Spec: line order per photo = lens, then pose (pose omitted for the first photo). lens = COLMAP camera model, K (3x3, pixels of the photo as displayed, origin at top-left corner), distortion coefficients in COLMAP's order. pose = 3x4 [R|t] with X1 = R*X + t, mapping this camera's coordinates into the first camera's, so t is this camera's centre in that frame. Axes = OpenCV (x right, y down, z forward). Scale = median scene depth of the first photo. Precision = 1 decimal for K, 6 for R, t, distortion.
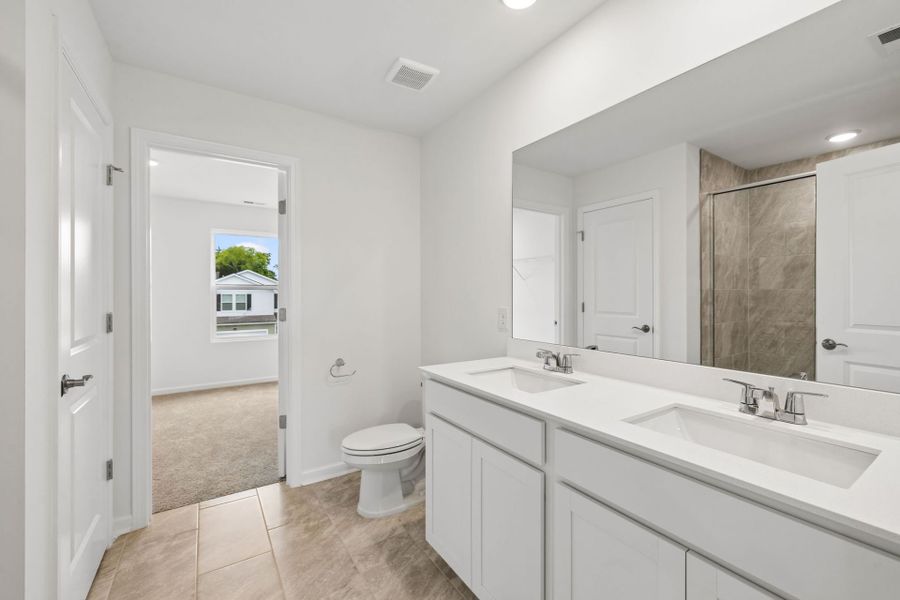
lens RADIAL K [[400.2, 0, 458.0], [0, 400.2, 295.1], [0, 0, 1]] dist [-0.000322, -0.000021]
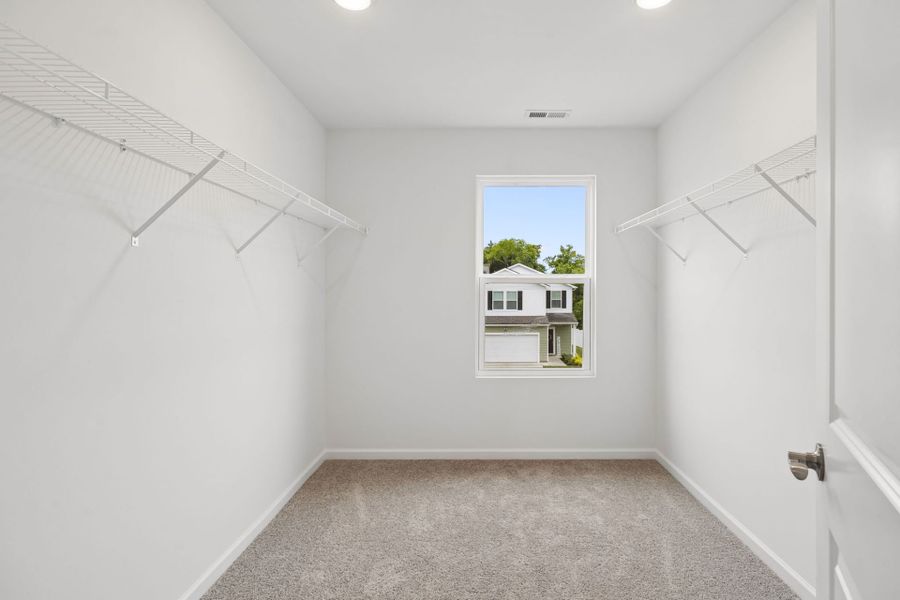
lens RADIAL K [[400.2, 0, 458.0], [0, 400.2, 295.1], [0, 0, 1]] dist [-0.000322, -0.000021]
pose [[0.813331, 0.011551, -0.581686, -0.124915], [-0.004553, 0.999899, 0.013490, -0.004874], [0.581783, -0.008324, 0.813301, 0.211461]]
